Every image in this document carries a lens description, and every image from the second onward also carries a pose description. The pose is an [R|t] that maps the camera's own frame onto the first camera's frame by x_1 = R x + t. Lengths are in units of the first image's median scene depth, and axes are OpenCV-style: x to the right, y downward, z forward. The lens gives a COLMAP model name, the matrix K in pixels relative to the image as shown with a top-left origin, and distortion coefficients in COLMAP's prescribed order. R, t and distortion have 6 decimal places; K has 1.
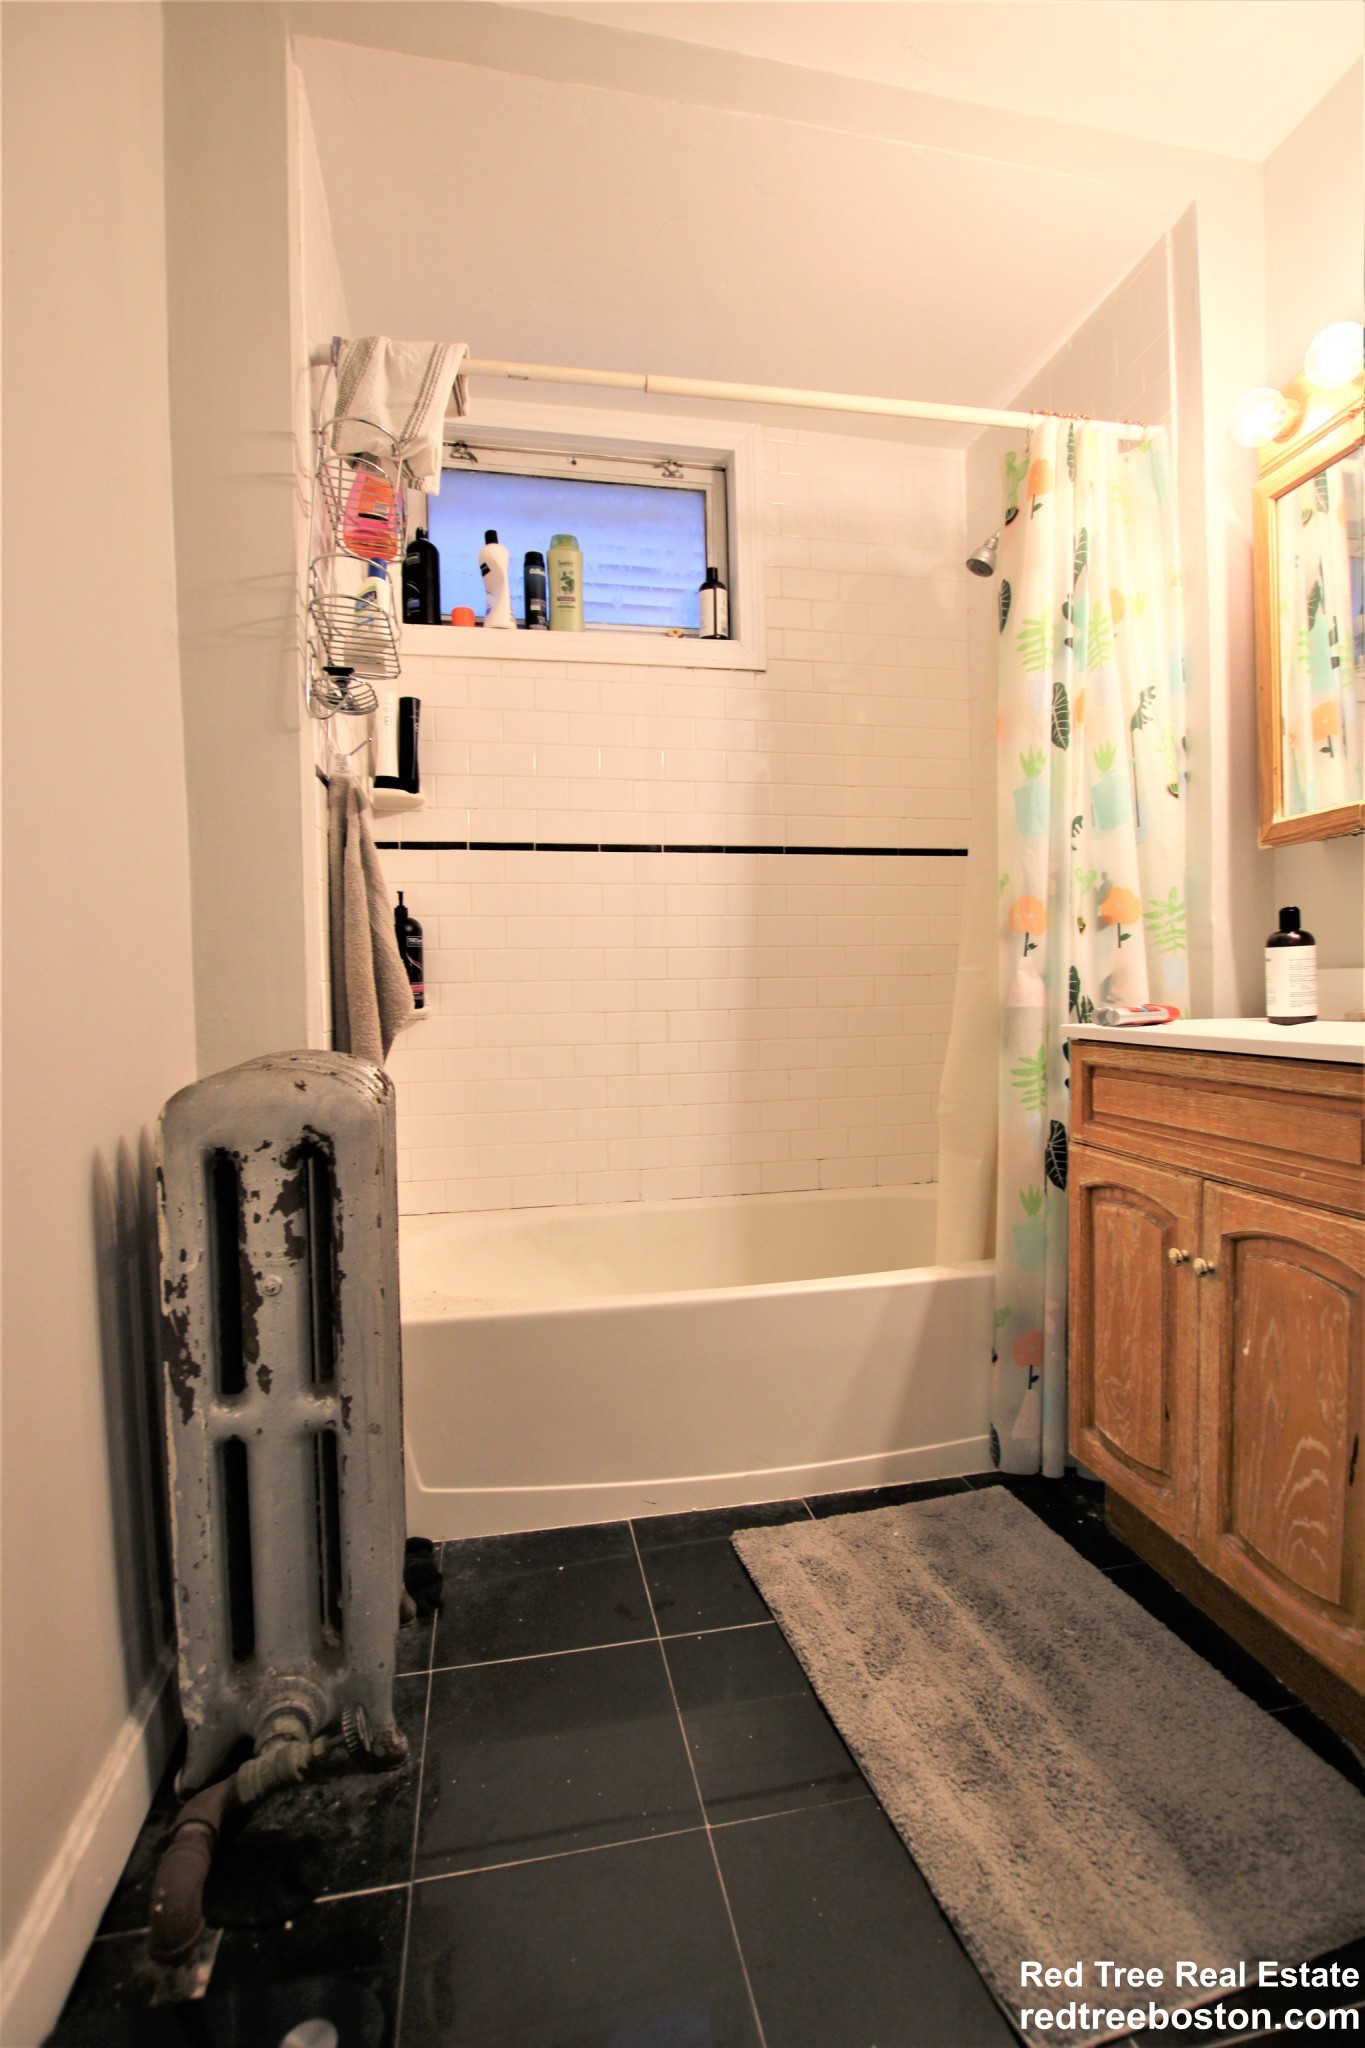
lens RADIAL K [[939.9, 0, 683.6], [0, 939.9, 1018.3], [0, 0, 1]] dist [-0.033966, 0.004249]
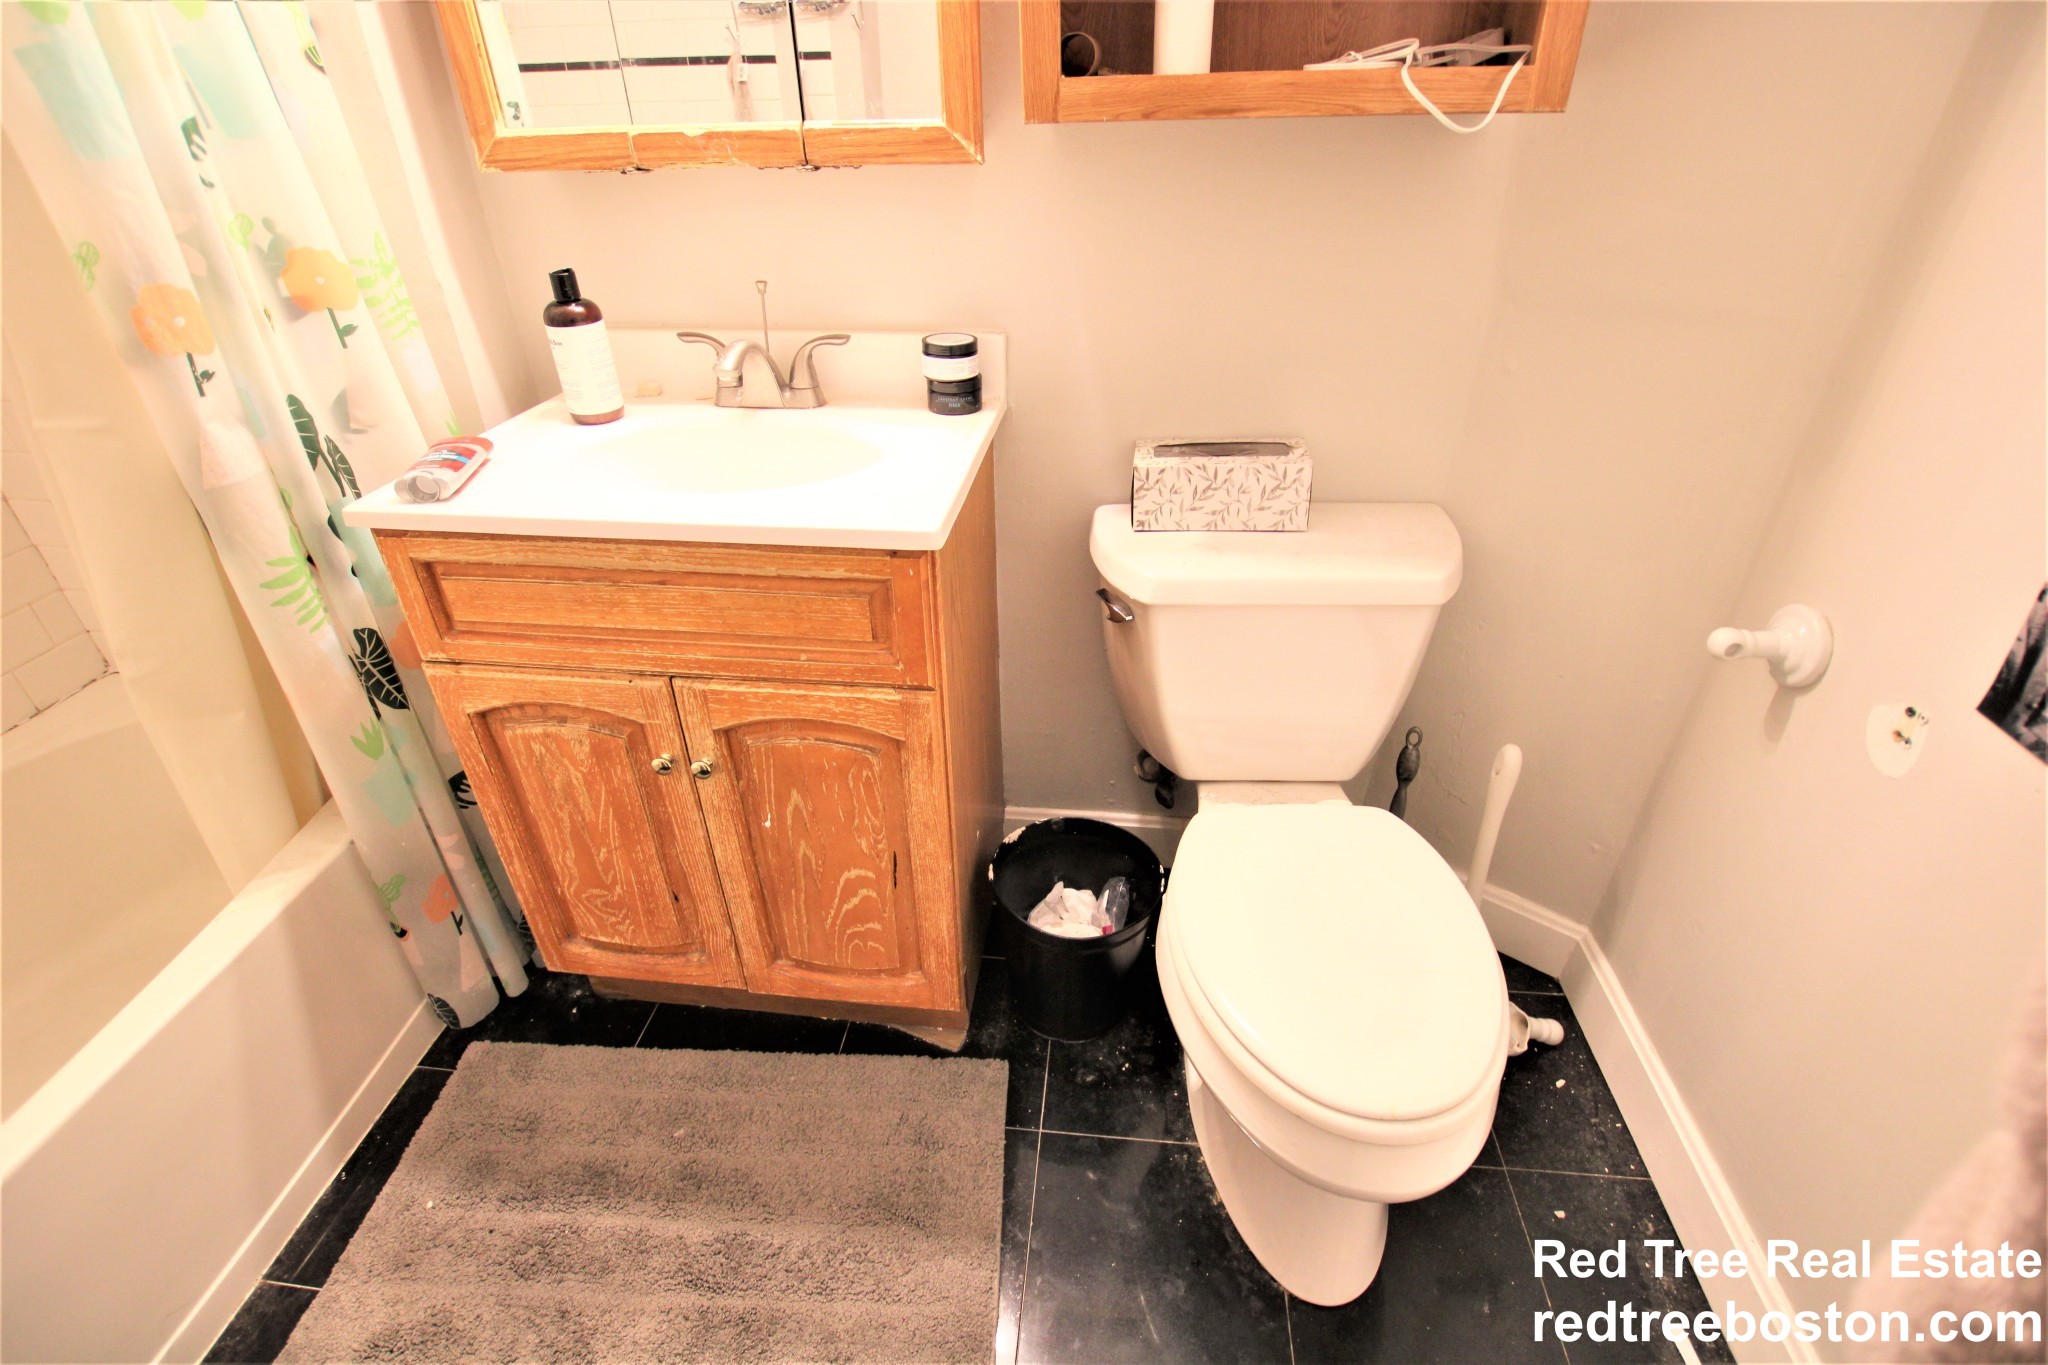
lens RADIAL K [[939.9, 0, 1021.7], [0, 939.9, 697.4], [0, 0, 1]] dist [-0.033966, 0.004249]
pose [[0.295964, -0.500870, 0.813347, -0.042324], [0.036262, 0.856773, 0.514417, -0.205792], [-0.954511, -0.122755, 0.271737, 0.393866]]
